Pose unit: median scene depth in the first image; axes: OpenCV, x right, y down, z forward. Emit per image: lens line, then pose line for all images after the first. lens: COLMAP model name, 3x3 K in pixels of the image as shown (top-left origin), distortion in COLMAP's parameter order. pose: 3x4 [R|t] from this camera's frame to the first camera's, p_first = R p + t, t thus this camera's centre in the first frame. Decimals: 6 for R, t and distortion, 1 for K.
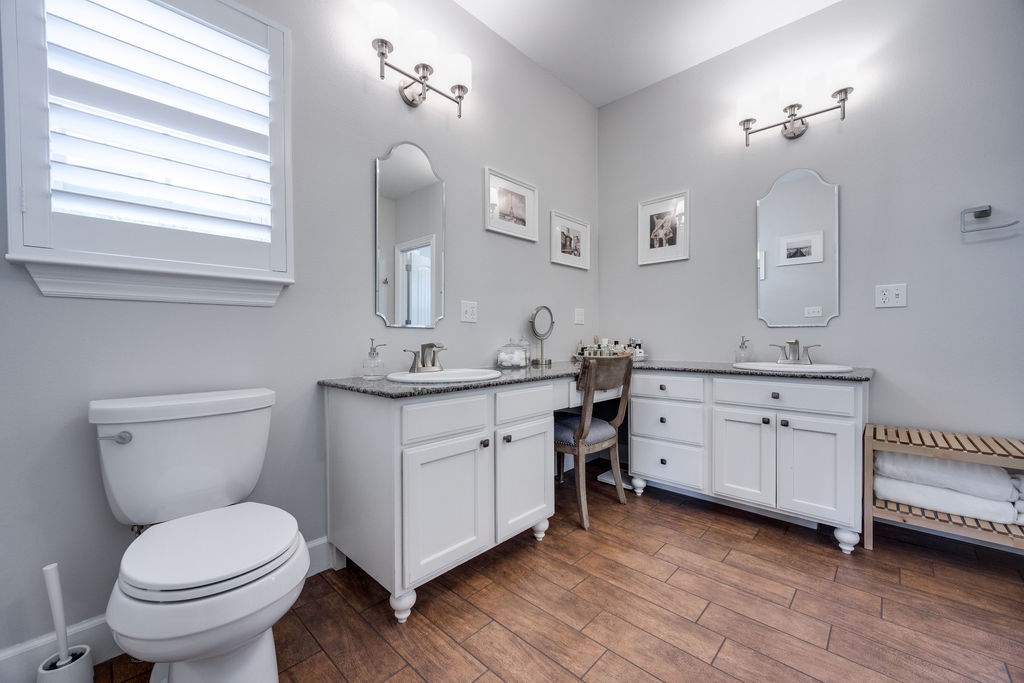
lens RADIAL K [[403.8, 0, 506.1], [0, 403.8, 344.4], [0, 0, 1]] dist [-0.001460, -0.000421]
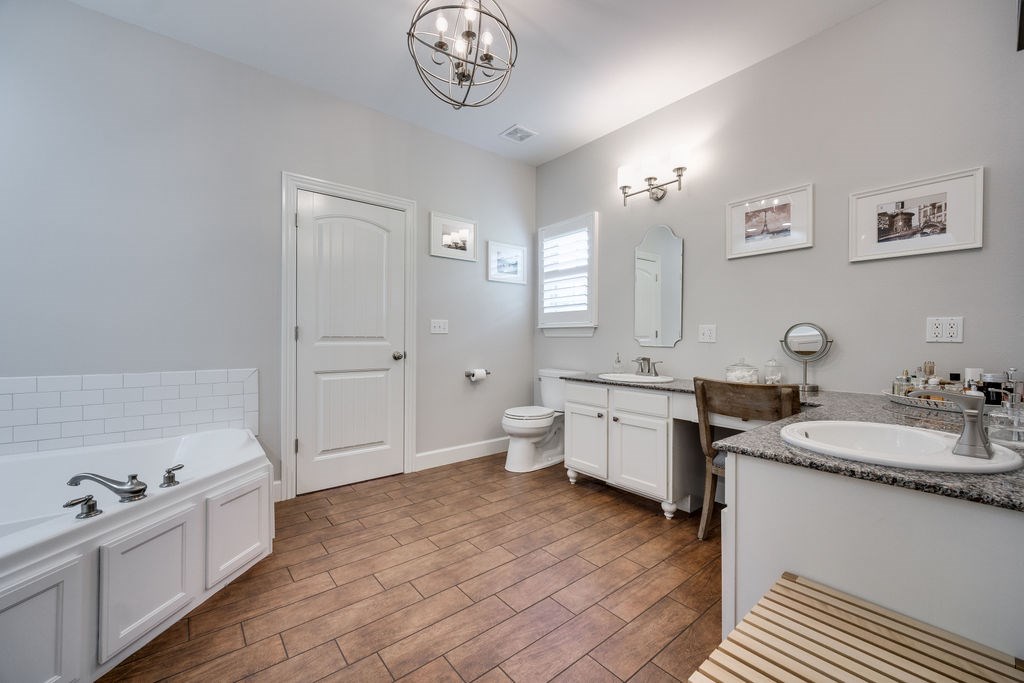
lens RADIAL K [[407.6, 0, 512.1], [0, 407.6, 332.6], [0, 0, 1]] dist [-0.000379, -0.000216]
pose [[-0.118922, -0.001392, -0.992903, 1.664719], [-0.010399, 0.999946, -0.000156, -0.107140], [0.992849, 0.010306, -0.118930, 0.780731]]
